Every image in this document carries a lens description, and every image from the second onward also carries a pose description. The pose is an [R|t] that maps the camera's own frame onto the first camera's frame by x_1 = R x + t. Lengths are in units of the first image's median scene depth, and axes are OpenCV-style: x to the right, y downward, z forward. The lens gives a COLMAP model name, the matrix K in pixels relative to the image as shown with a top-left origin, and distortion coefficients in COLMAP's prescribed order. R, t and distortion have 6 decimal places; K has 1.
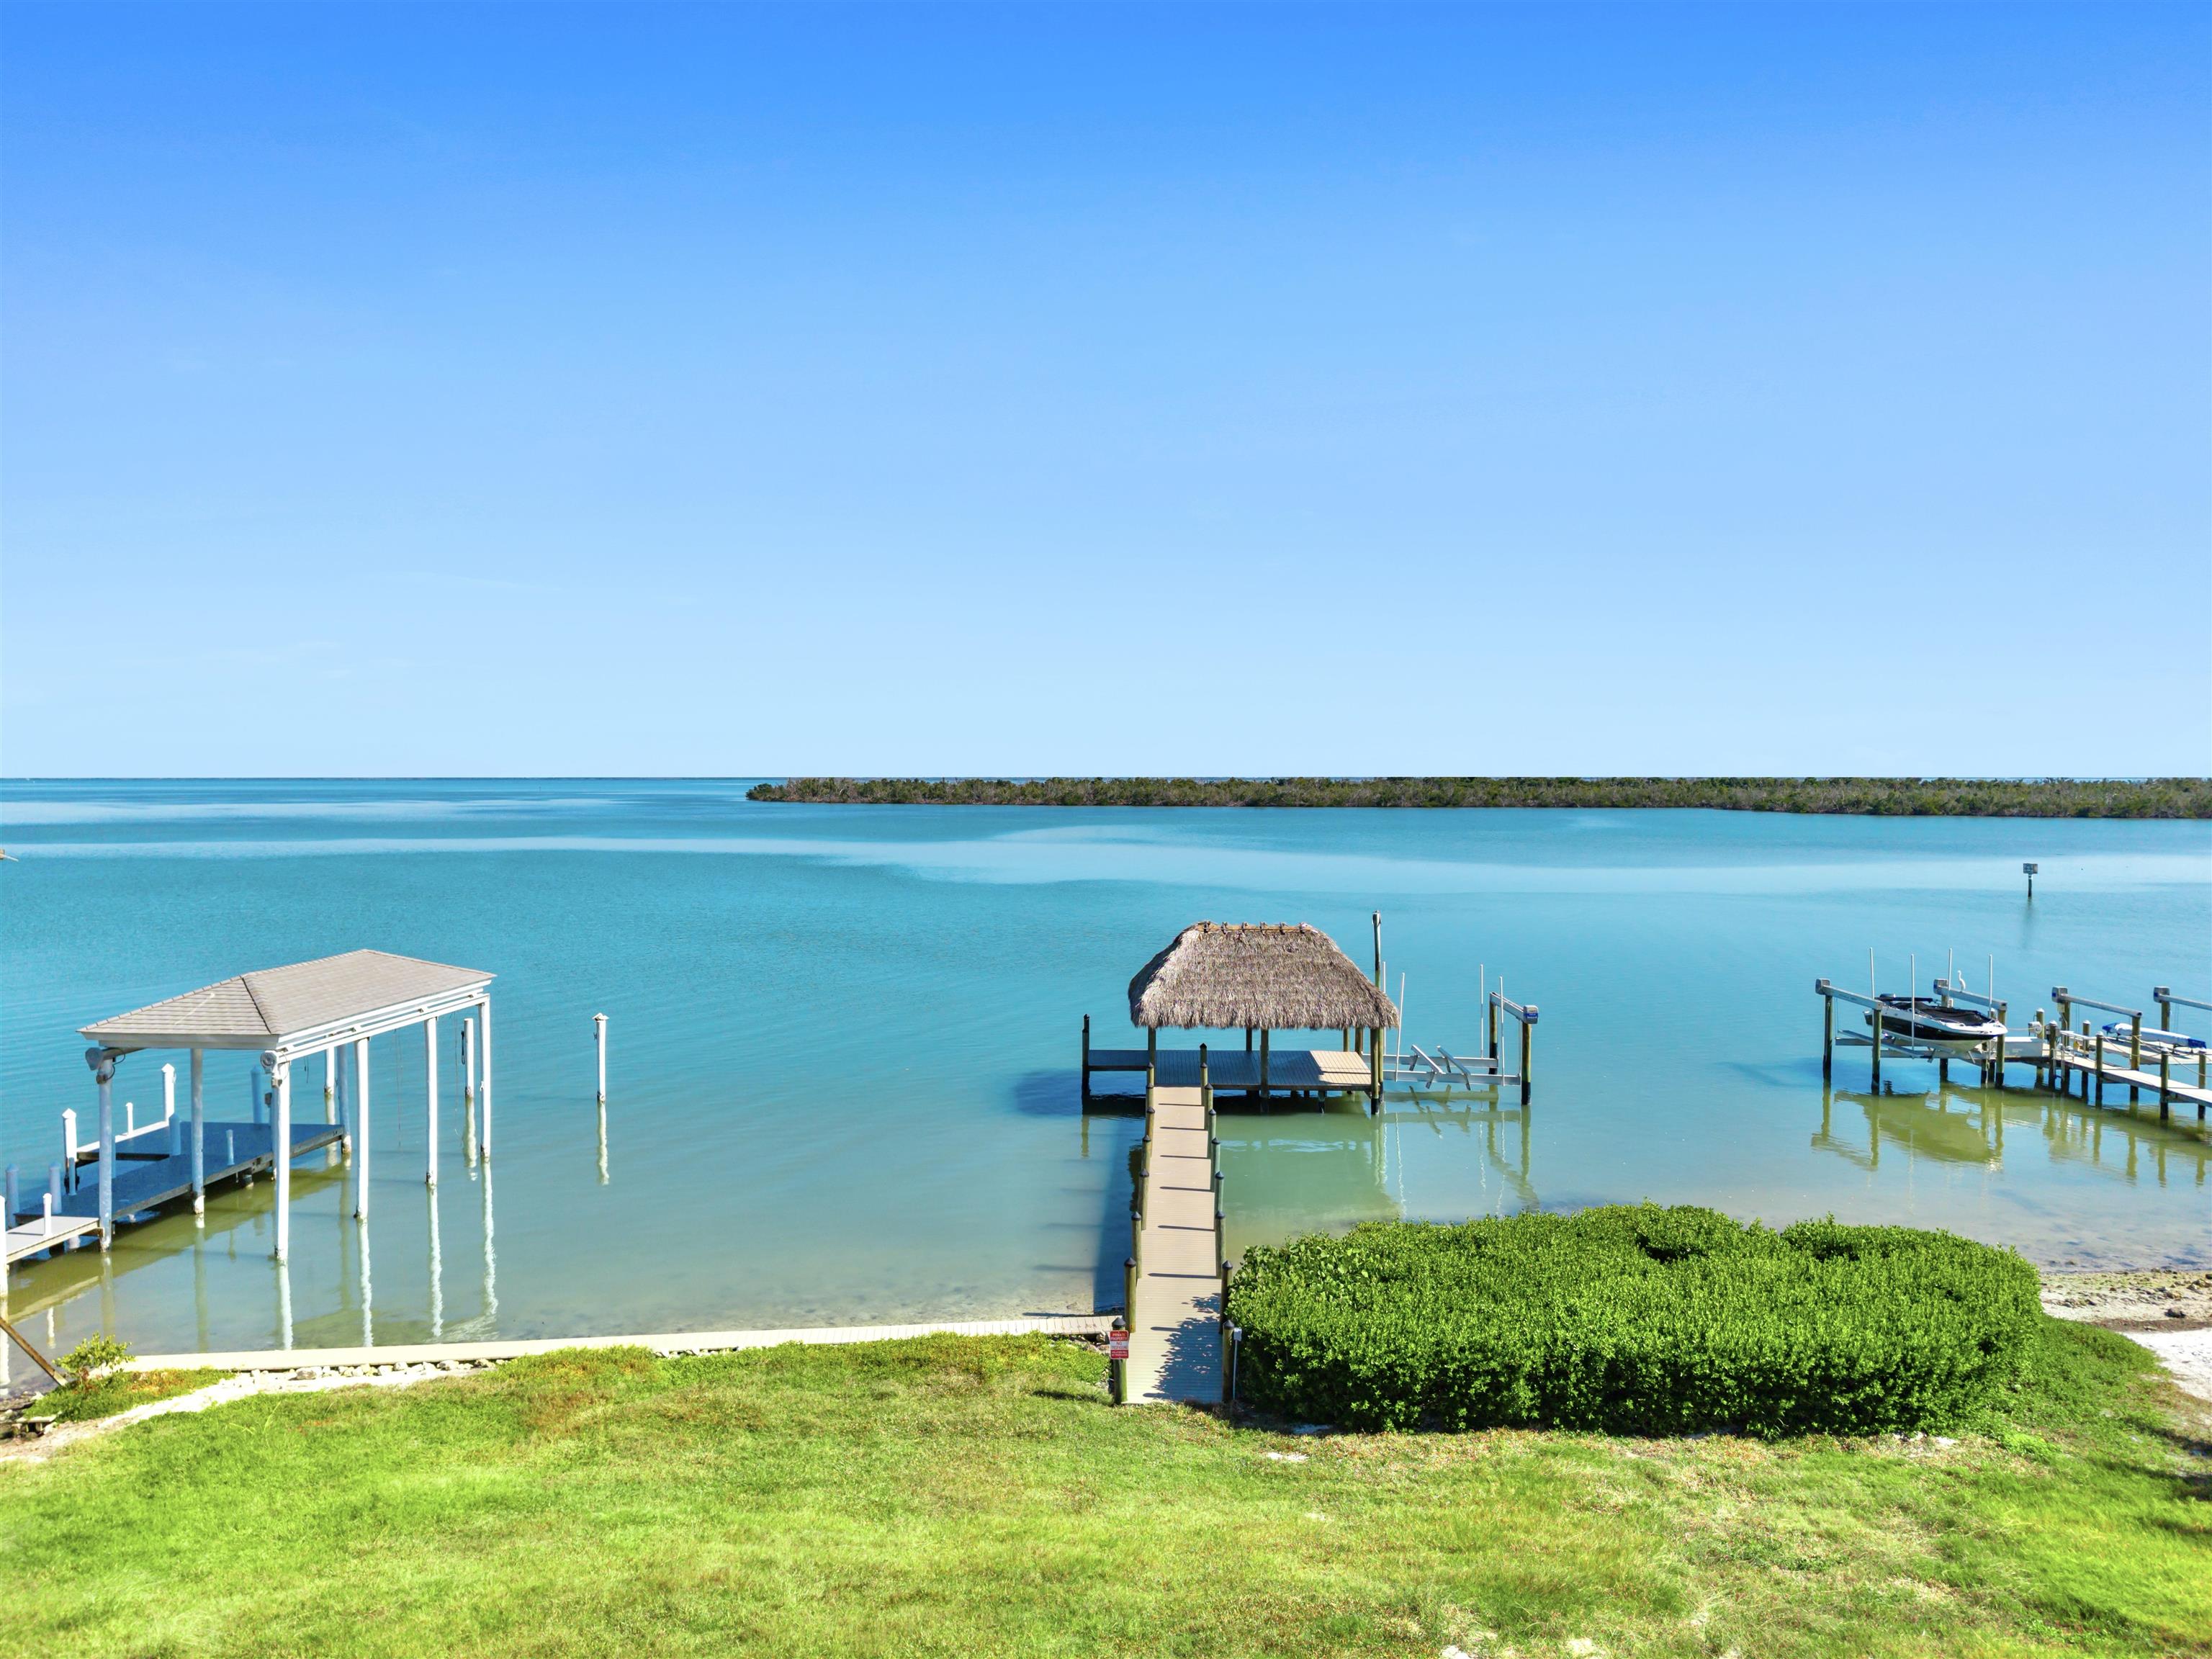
lens RADIAL K [[1514.1, 0, 1106.0], [0, 1514.1, 829.5], [0, 0, 1]] dist [0.012433, -0.003771]
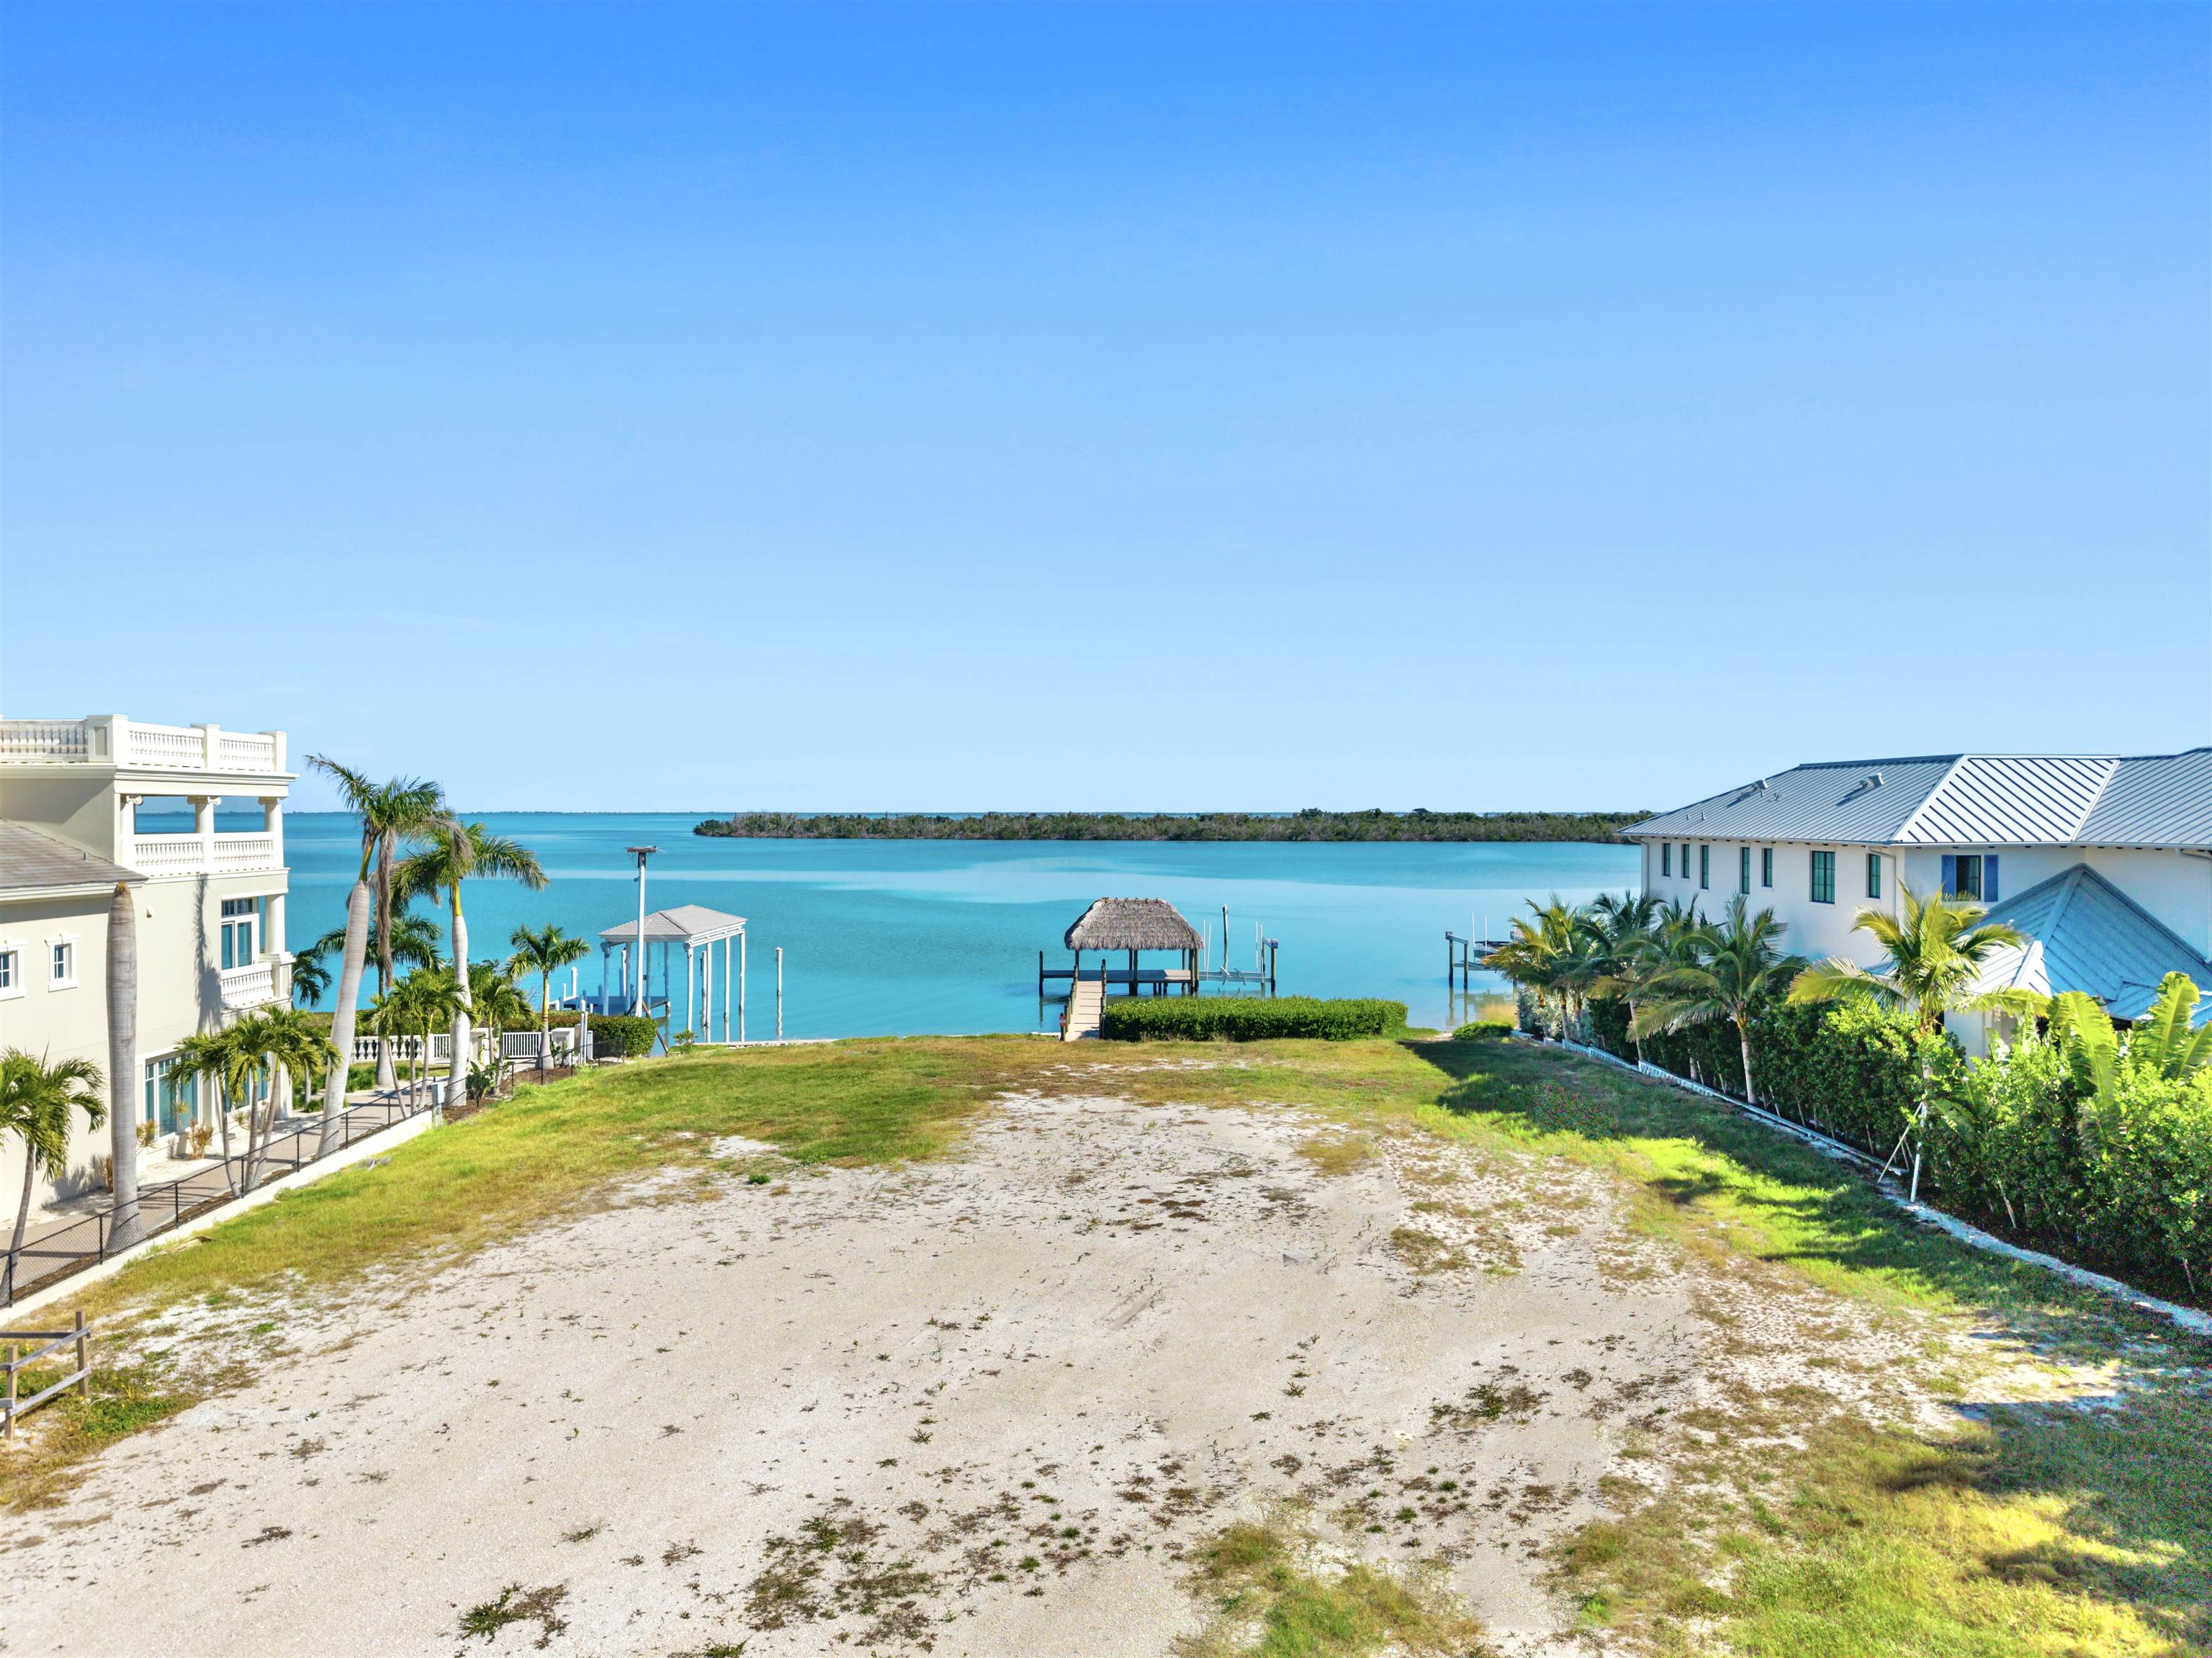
lens RADIAL K [[1533.9, 0, 1114.0], [0, 1533.9, 798.4], [0, 0, 1]] dist [0.124483, -0.000695]
pose [[0.998760, 0.000791, 0.049786, -0.019020], [0.001372, 0.999058, -0.043384, 0.022554], [-0.049773, 0.043399, 0.997817, -0.925739]]
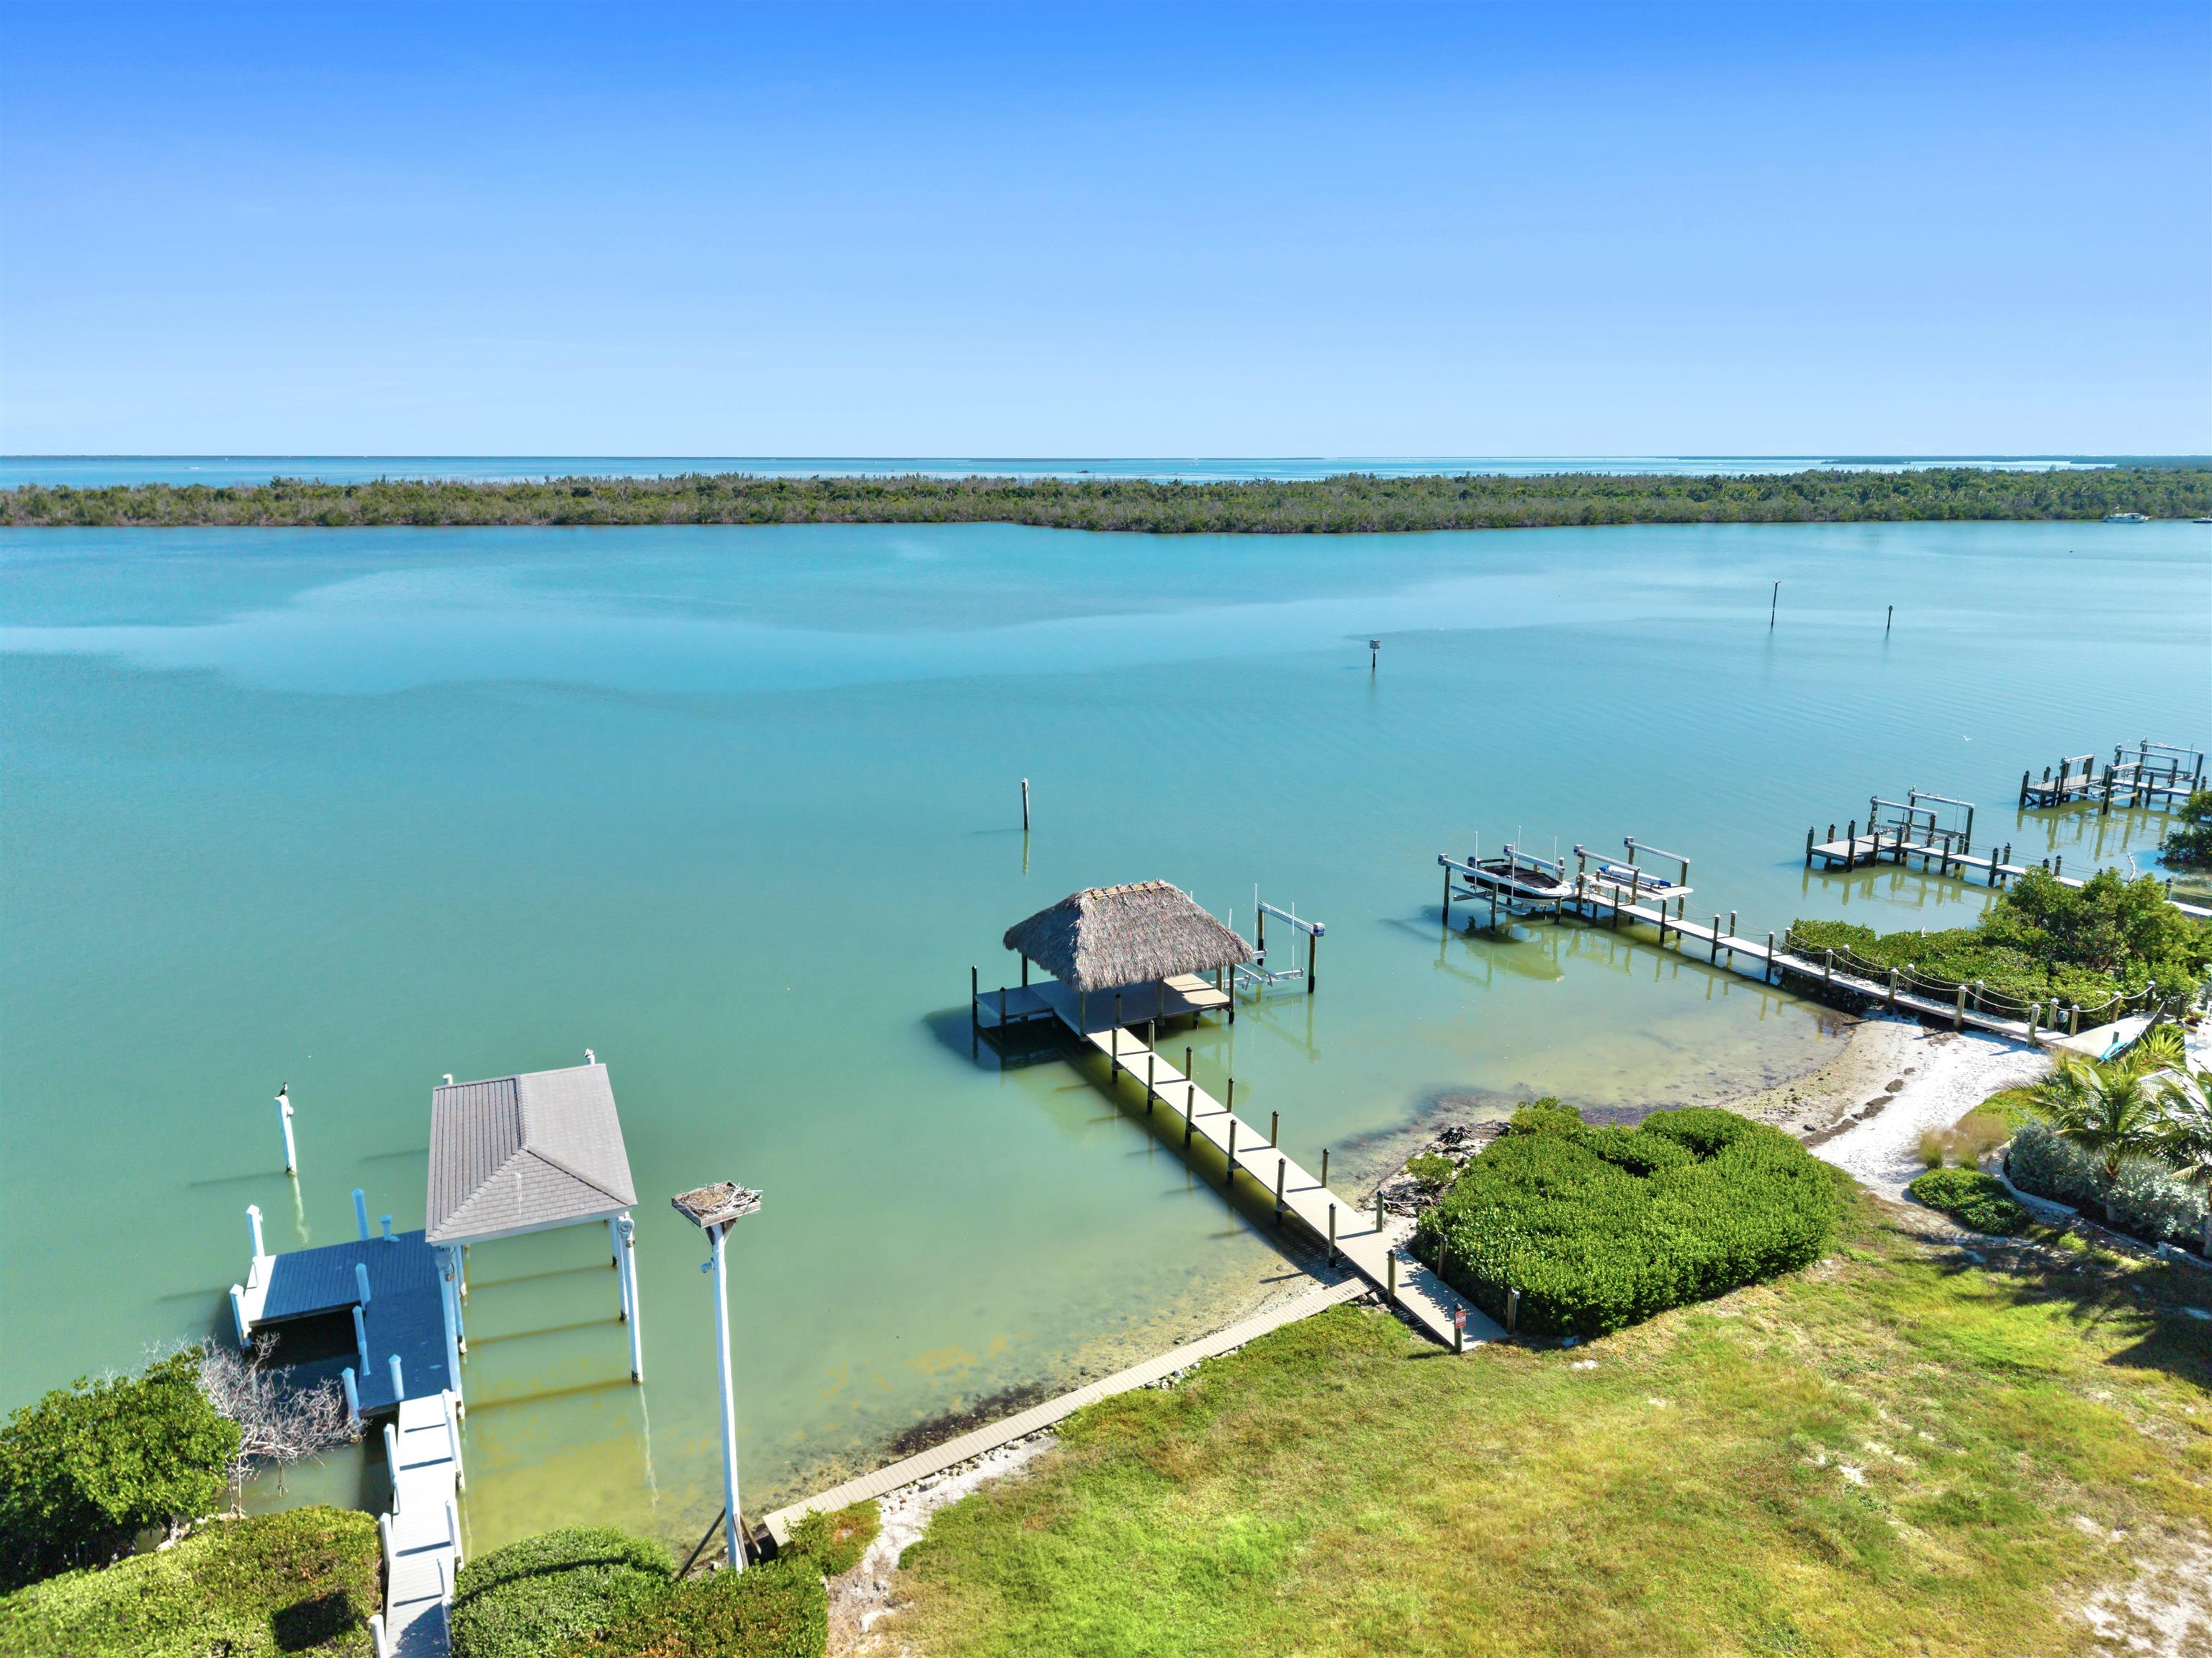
lens RADIAL K [[1521.2, 0, 1106.0], [0, 1521.2, 829.0], [0, 0, 1]] dist [0.060087, -0.074295]
pose [[0.883005, -0.115551, 0.454917, -0.492775], [0.017662, 0.976716, 0.213809, -0.258778], [-0.469031, -0.180759, 0.864486, -0.072922]]
